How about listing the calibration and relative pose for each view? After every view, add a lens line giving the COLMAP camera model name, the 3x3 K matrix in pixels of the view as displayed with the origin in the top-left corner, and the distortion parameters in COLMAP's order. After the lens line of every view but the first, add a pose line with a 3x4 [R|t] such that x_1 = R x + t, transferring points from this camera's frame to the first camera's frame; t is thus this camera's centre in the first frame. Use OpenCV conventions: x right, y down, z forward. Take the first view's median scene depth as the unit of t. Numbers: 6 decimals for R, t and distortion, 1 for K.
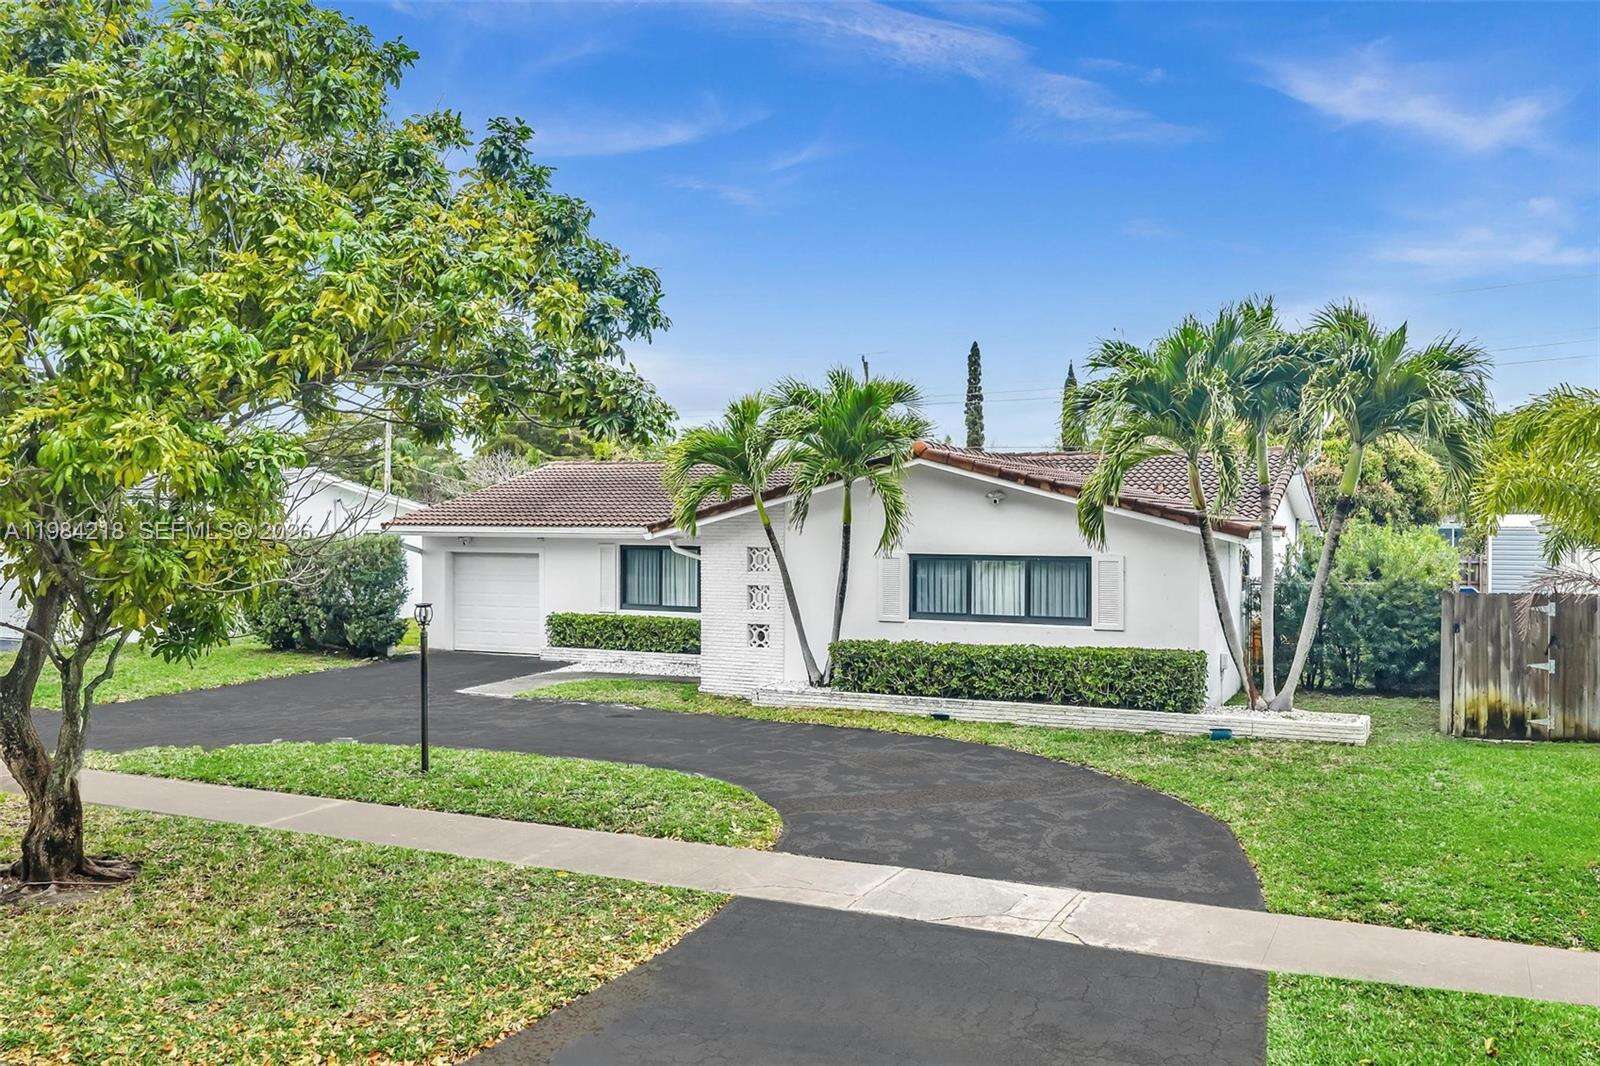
lens RADIAL K [[1313.6, 0, 800.0], [0, 1313.6, 533.0], [0, 0, 1]] dist [0.009926, -0.012426]
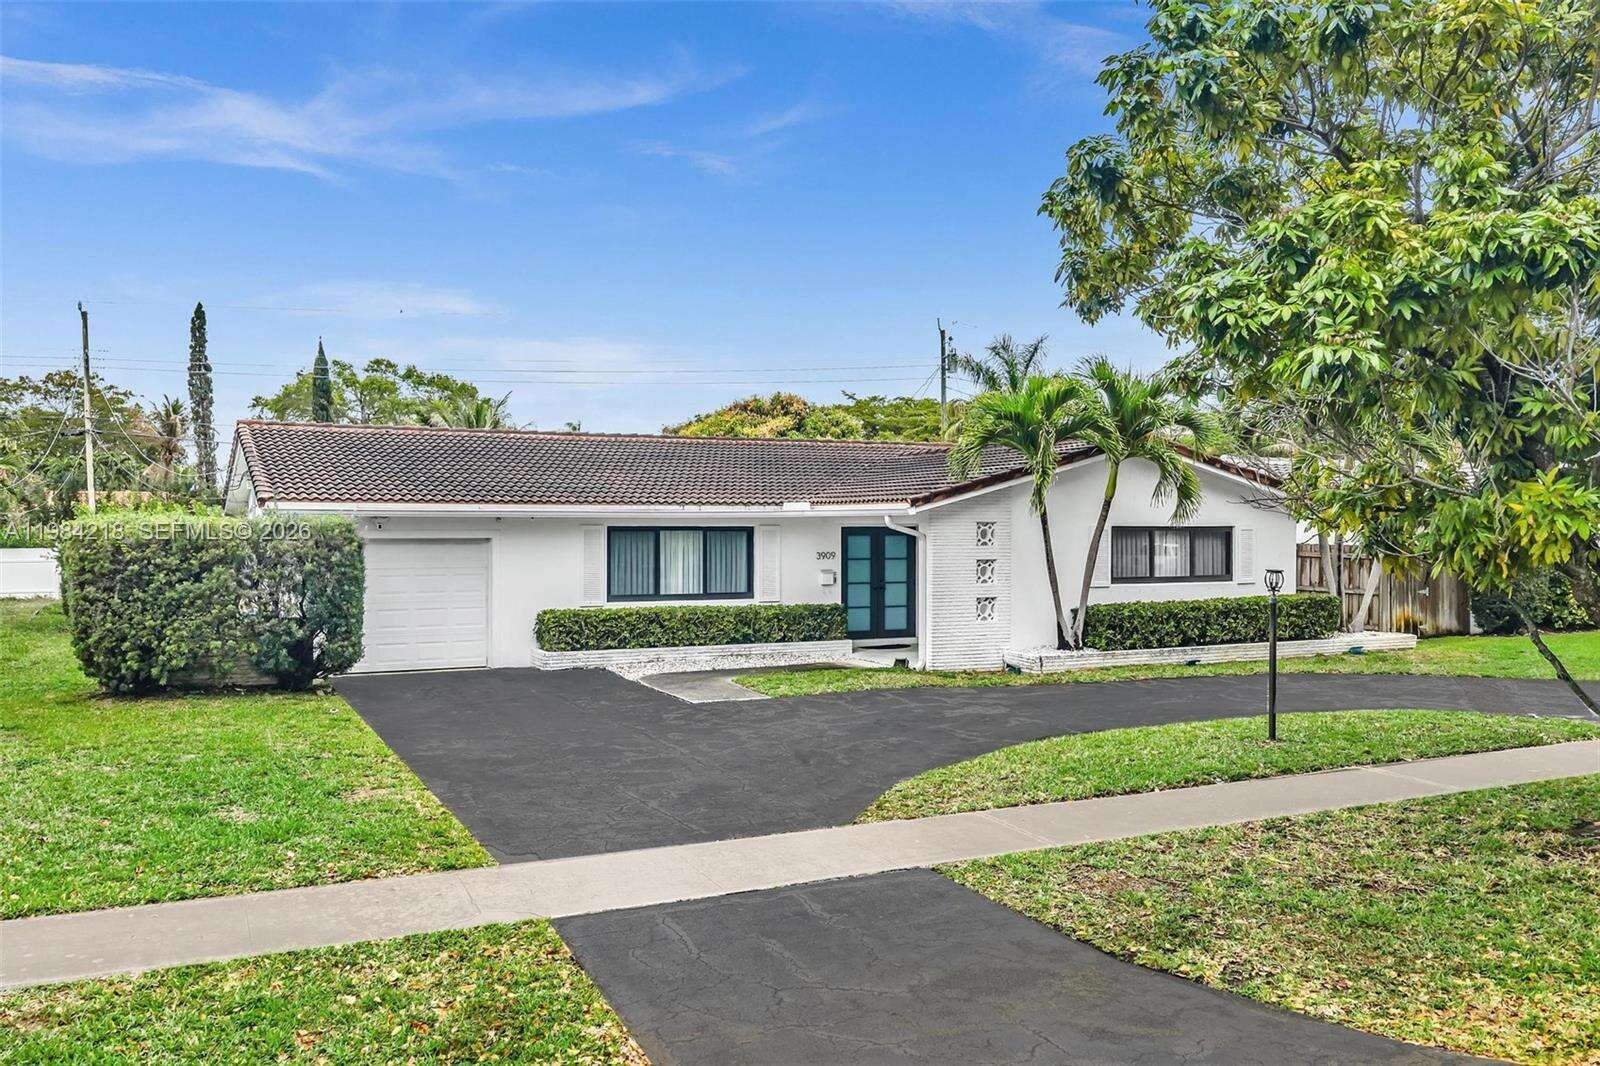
lens RADIAL K [[1313.6, 0, 800.0], [0, 1313.6, 533.0], [0, 0, 1]] dist [0.009926, -0.012426]
pose [[0.619837, -0.007298, 0.784696, -0.964631], [0.007134, 0.999968, 0.003665, 0.015326], [-0.784698, 0.003327, 0.619869, 0.503118]]
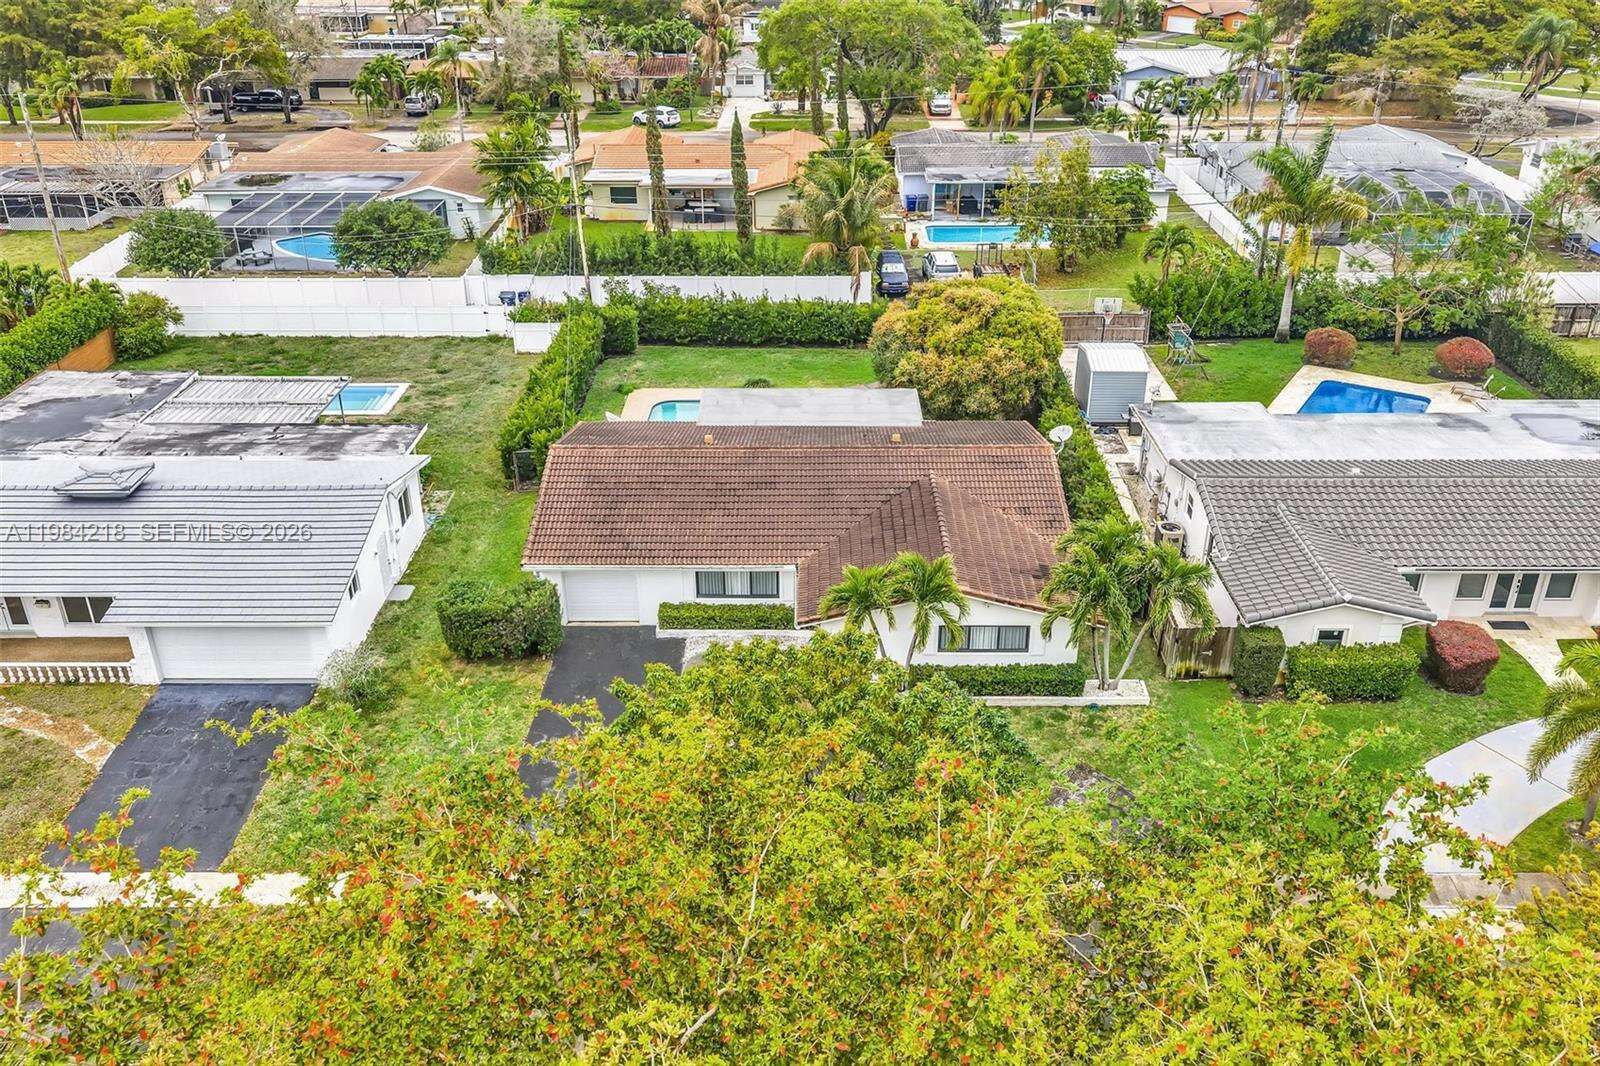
lens RADIAL K [[1313.6, 0, 800.0], [0, 1313.6, 533.0], [0, 0, 1]] dist [0.009926, -0.012426]
pose [[0.913063, -0.192870, 0.359329, -0.795412], [0.018981, 0.900243, 0.434974, -0.975544], [-0.407377, -0.390338, 0.825639, -0.512070]]
